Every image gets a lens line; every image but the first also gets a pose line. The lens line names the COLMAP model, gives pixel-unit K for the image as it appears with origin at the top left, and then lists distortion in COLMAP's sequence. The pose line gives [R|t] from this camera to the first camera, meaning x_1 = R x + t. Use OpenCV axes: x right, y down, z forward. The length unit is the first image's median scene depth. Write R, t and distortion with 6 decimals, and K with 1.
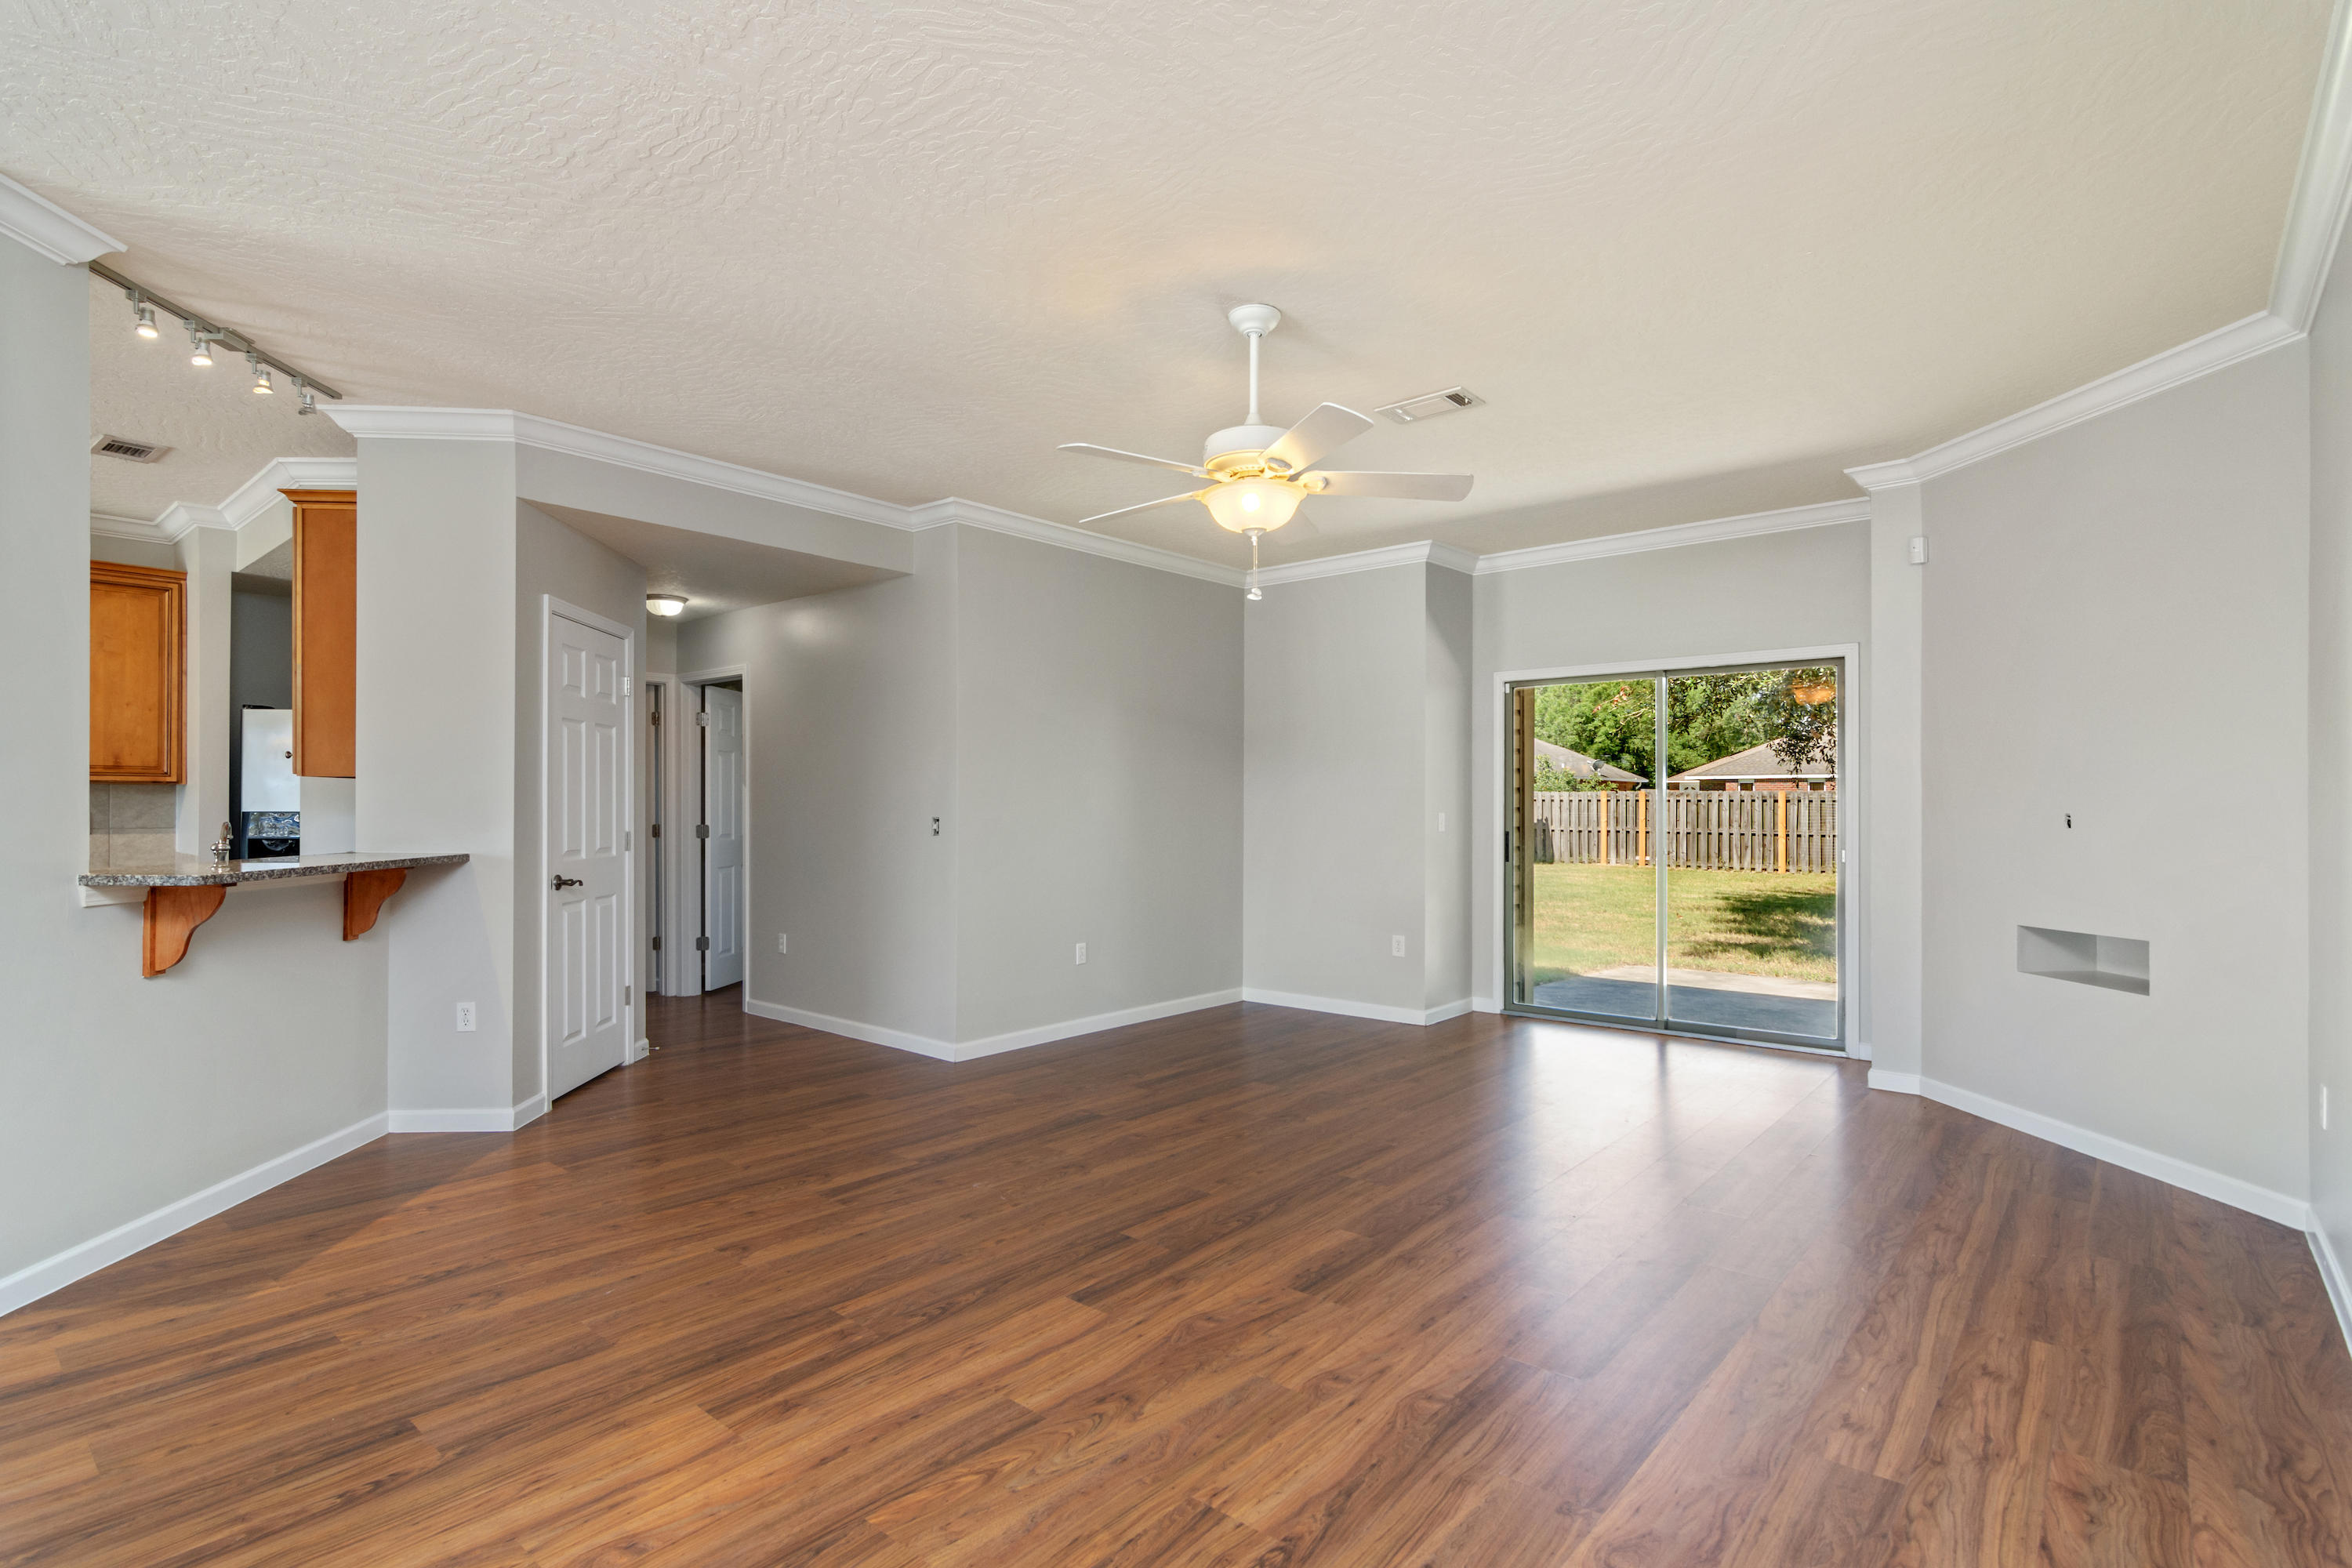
lens RADIAL K [[1133.3, 0, 1164.1], [0, 1133.3, 799.1], [0, 0, 1]] dist [-0.002663, 0.001250]
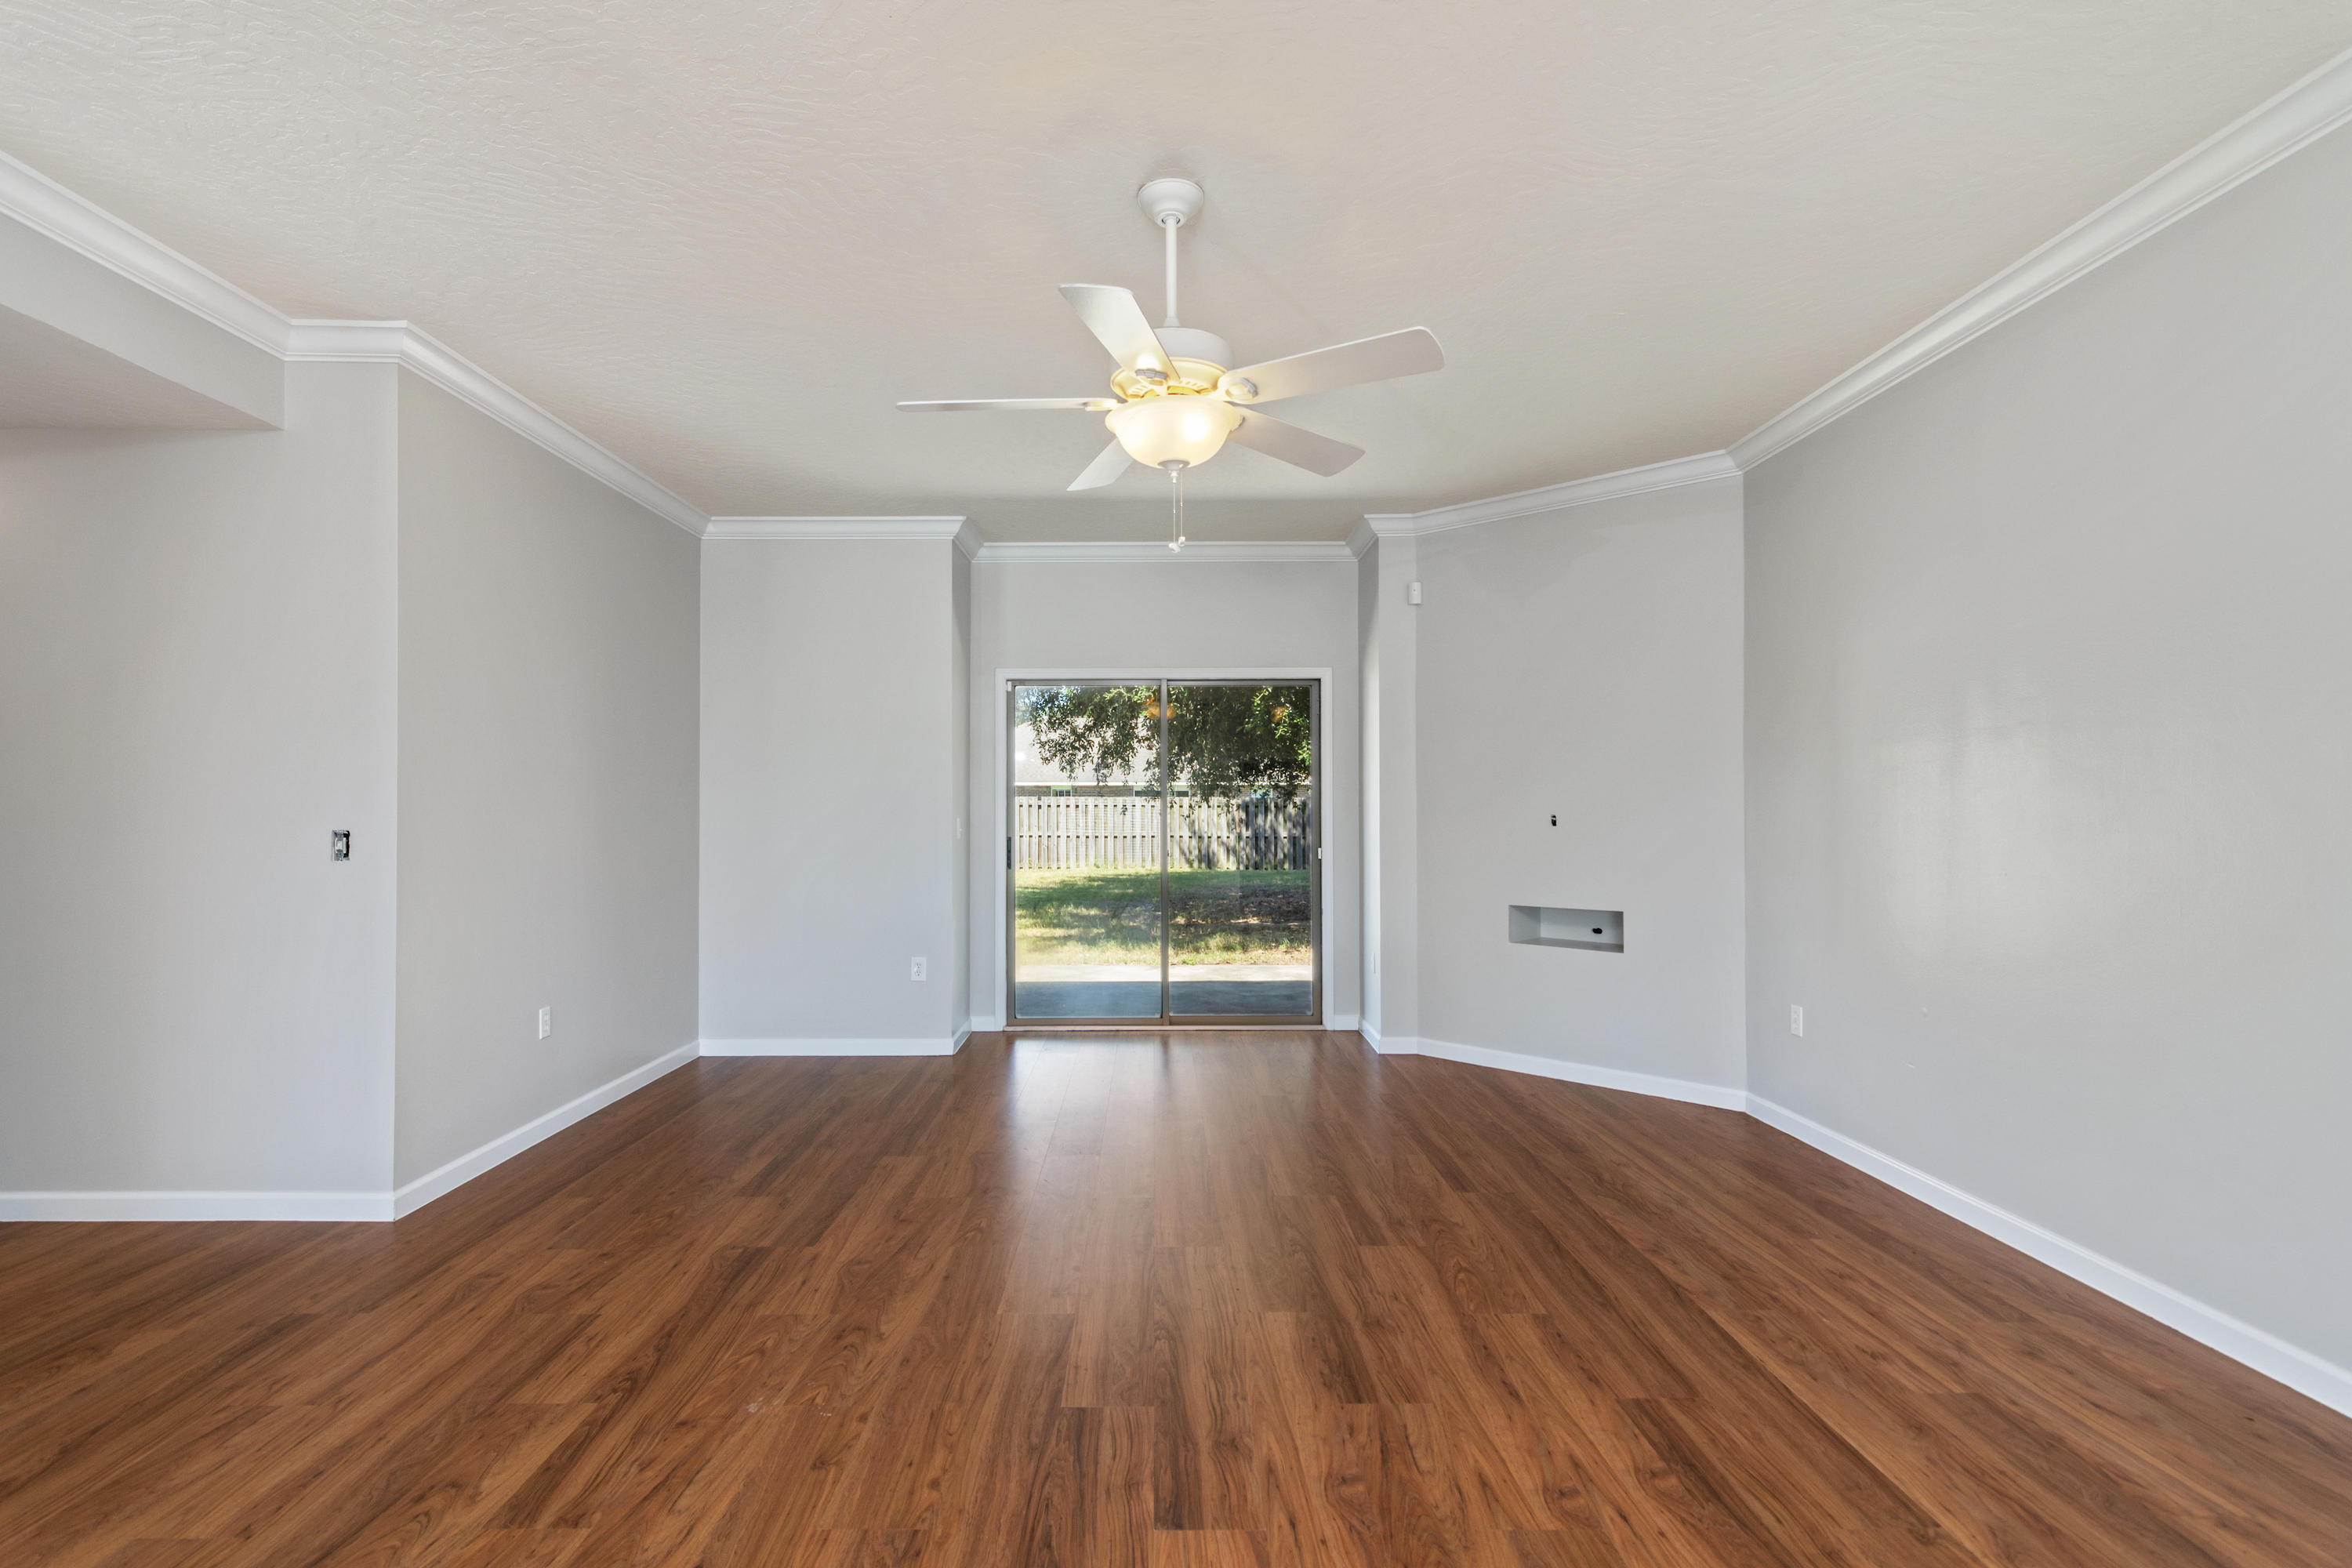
lens RADIAL K [[1133.3, 0, 1177.1], [0, 1133.3, 797.4], [0, 0, 1]] dist [-0.002663, 0.001250]
pose [[0.756778, 0.004443, 0.653656, -0.378044], [-0.000439, 0.999980, -0.006288, 0.001806], [-0.653671, 0.004471, 0.756765, 0.341346]]
